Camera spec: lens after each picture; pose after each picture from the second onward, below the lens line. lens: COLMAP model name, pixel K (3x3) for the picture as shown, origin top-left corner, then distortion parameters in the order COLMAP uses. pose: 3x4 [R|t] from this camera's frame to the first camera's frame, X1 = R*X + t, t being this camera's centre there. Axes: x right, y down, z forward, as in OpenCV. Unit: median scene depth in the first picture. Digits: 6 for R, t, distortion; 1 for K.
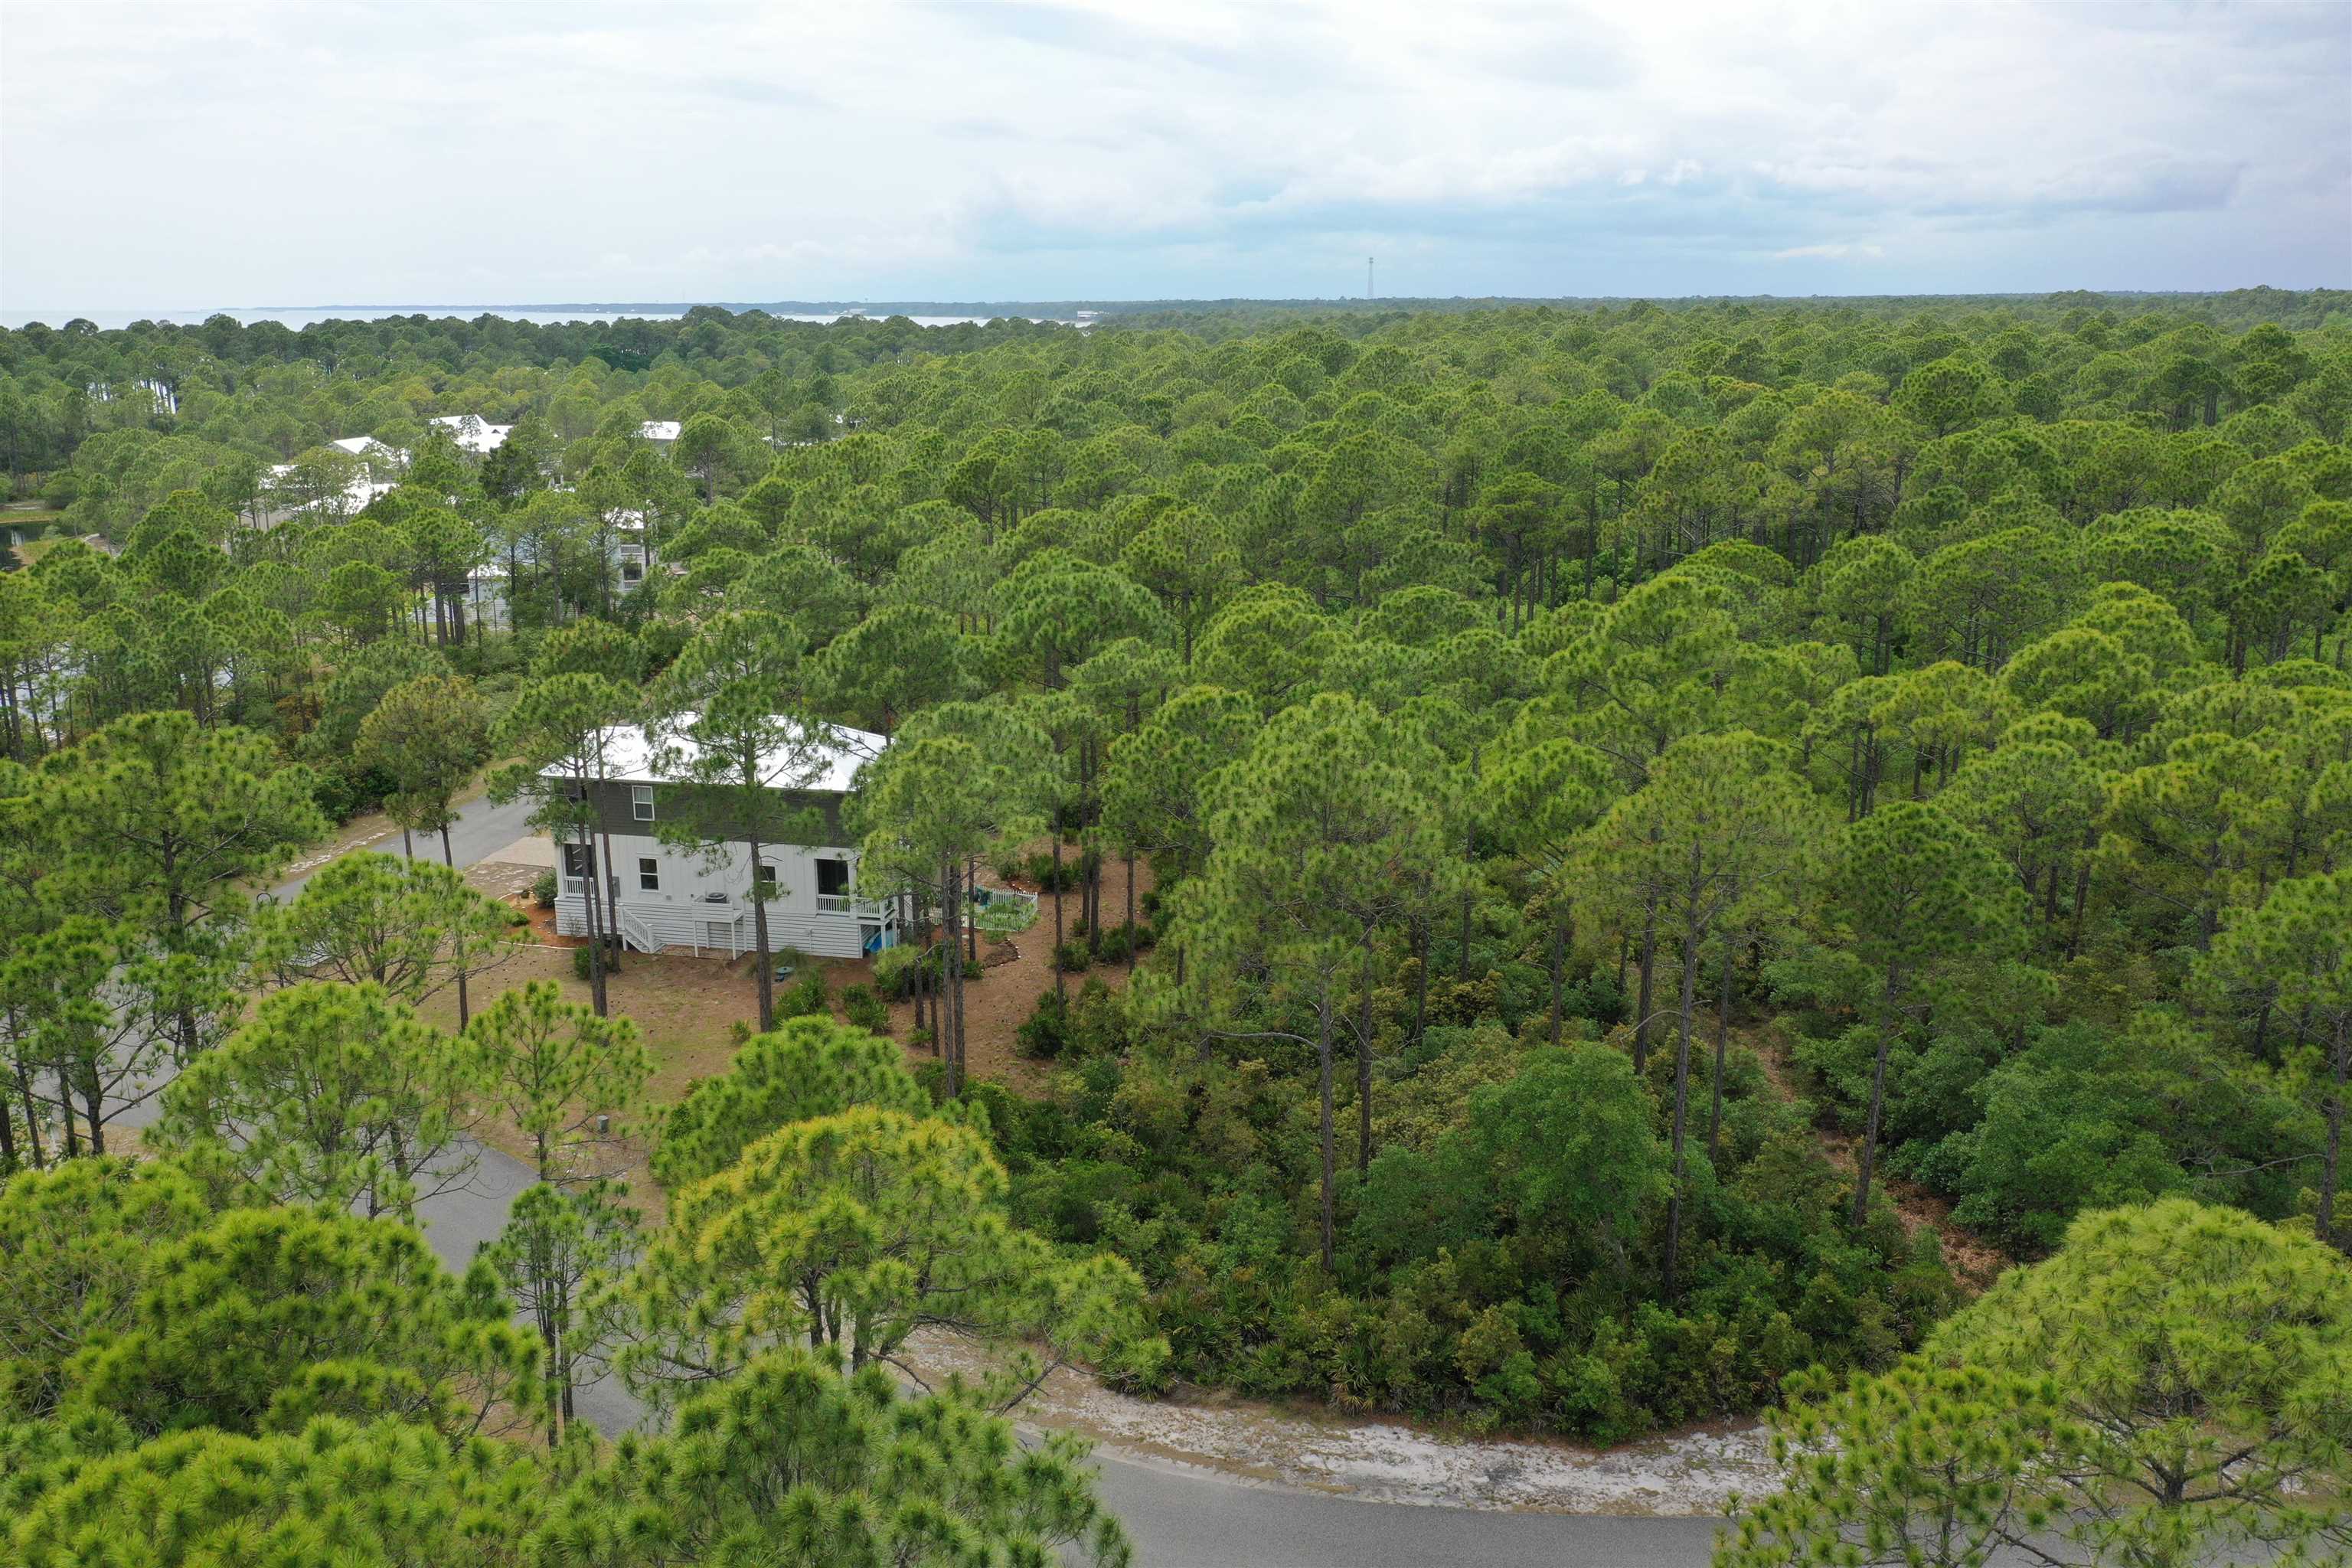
lens RADIAL K [[1877.9, 0, 1162.7], [0, 1877.9, 774.9], [0, 0, 1]] dist [0.005922, -0.010372]
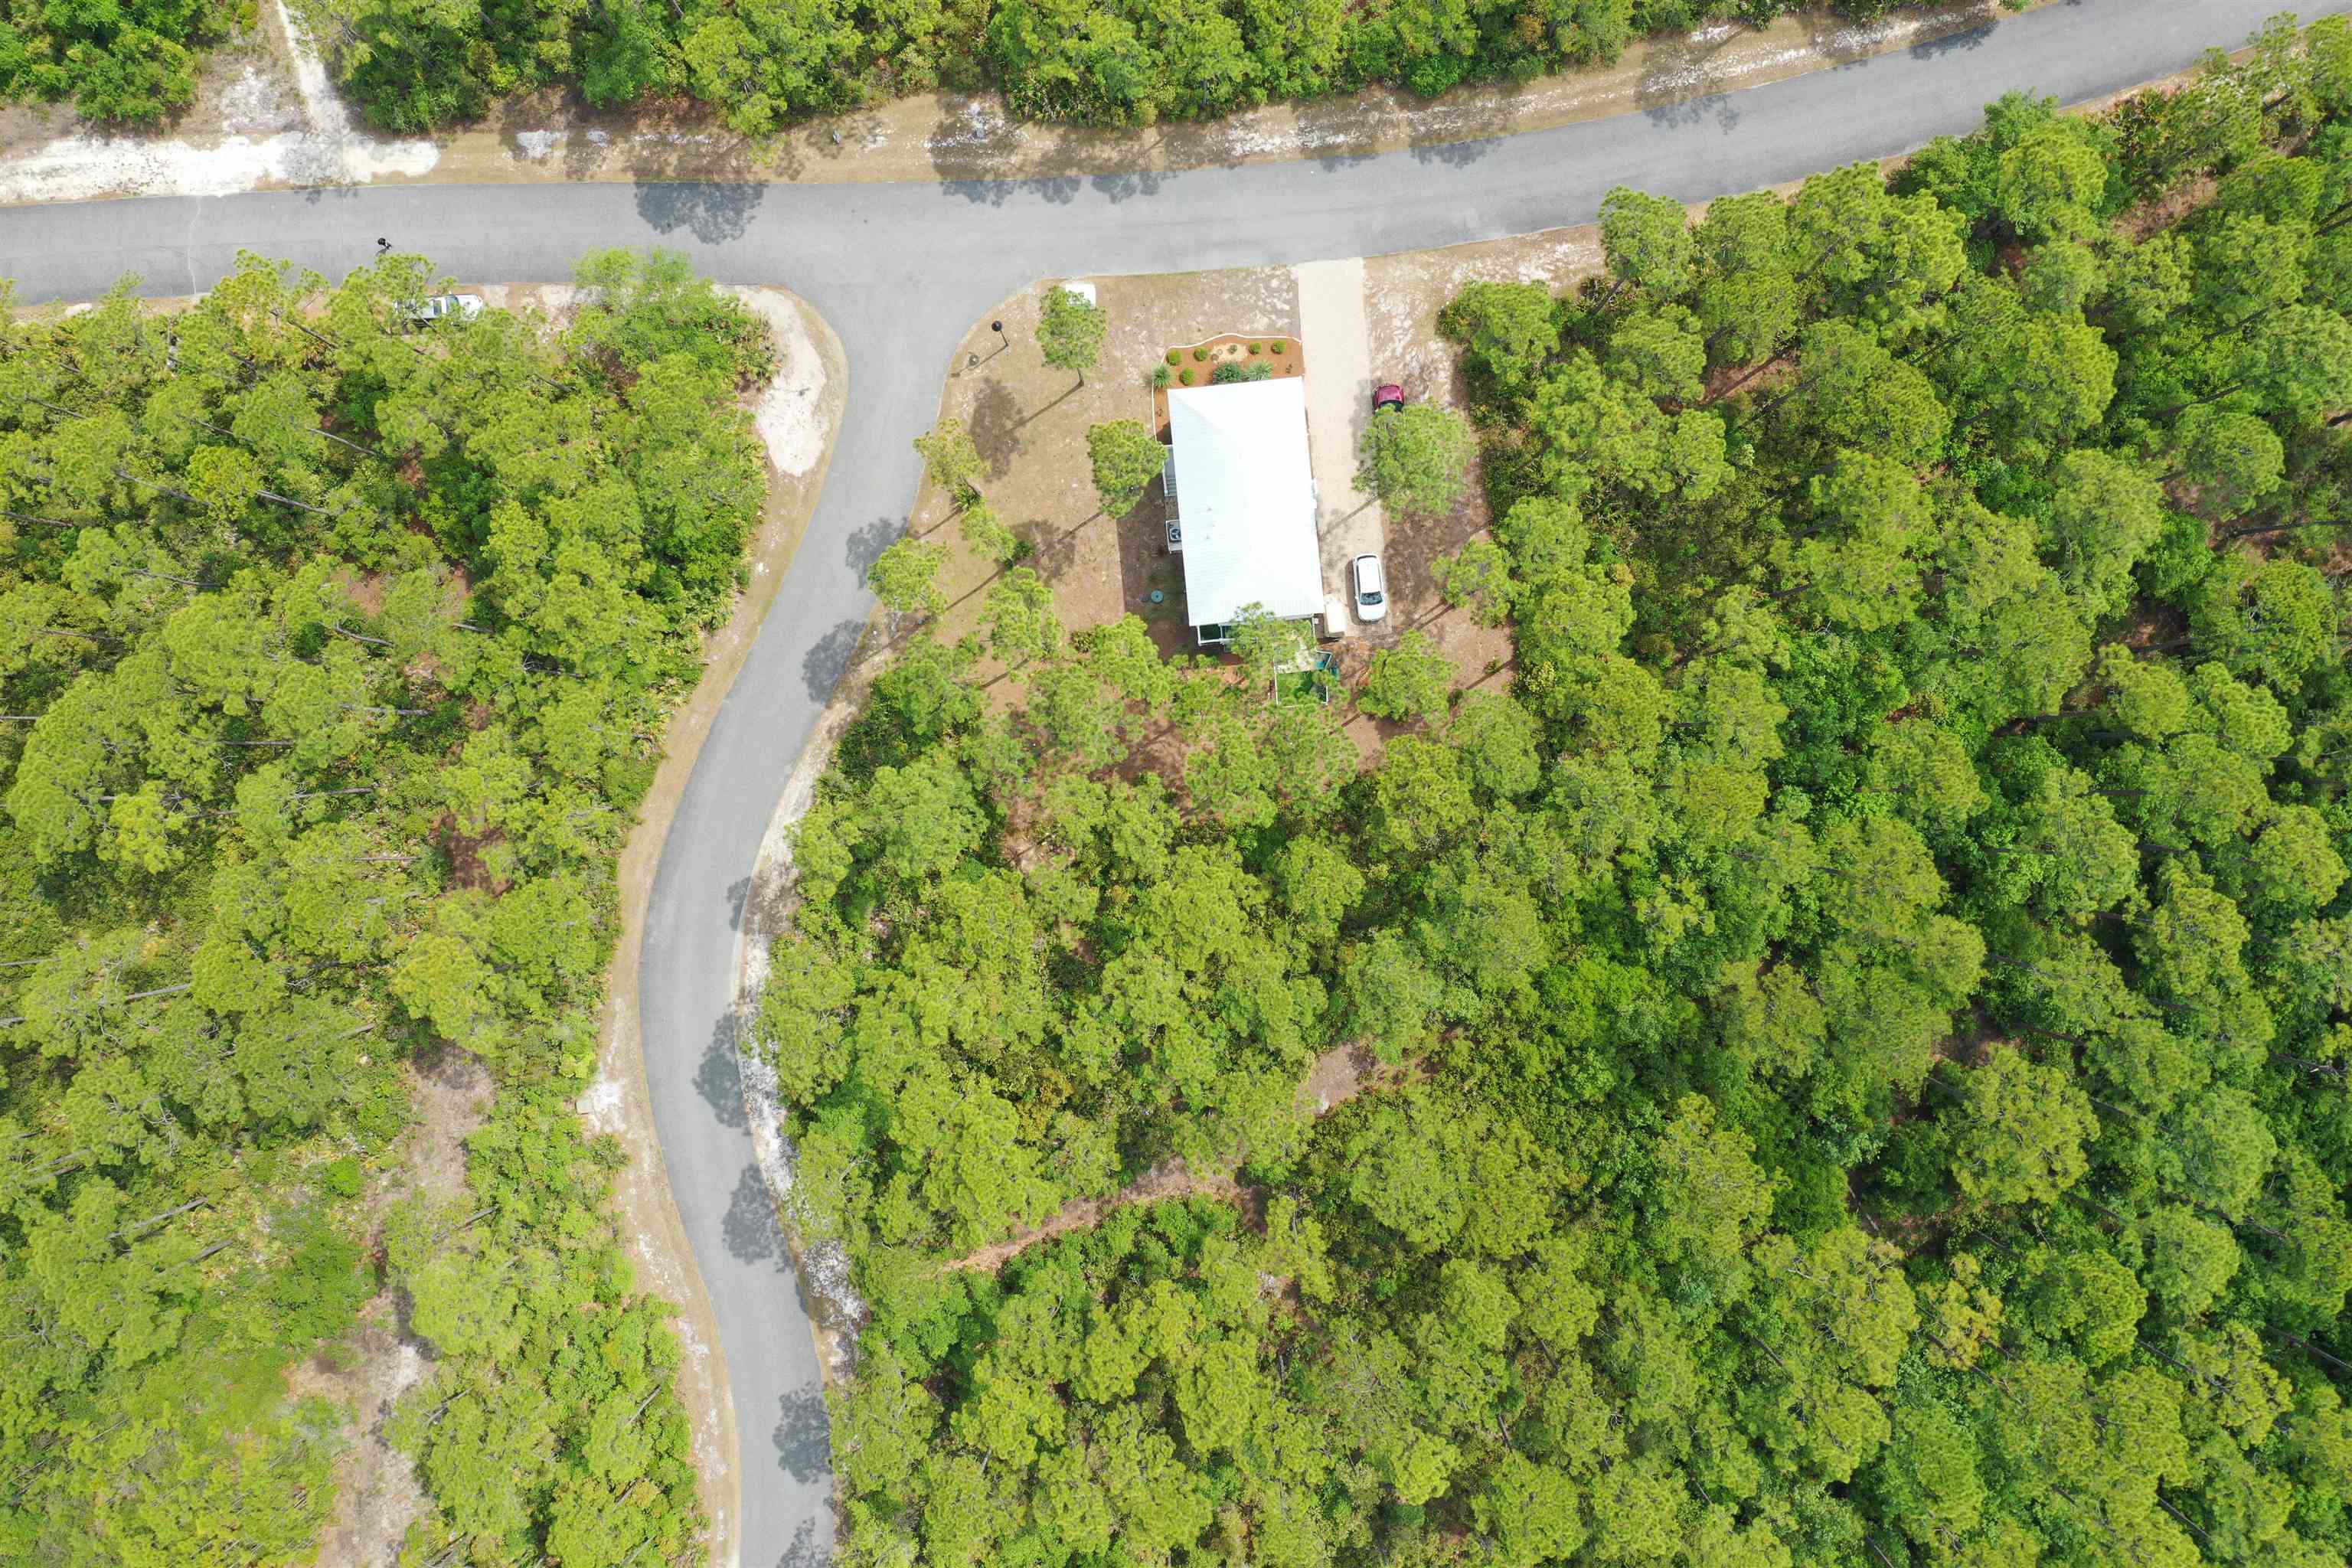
lens RADIAL K [[1877.9, 0, 1167.8], [0, 1877.9, 771.8], [0, 0, 1]] dist [0.005922, -0.010372]
pose [[0.292755, 0.956185, 0.002009, -0.090943], [-0.208283, 0.061719, 0.976119, -2.153420], [0.933227, -0.286183, 0.217226, 0.936323]]
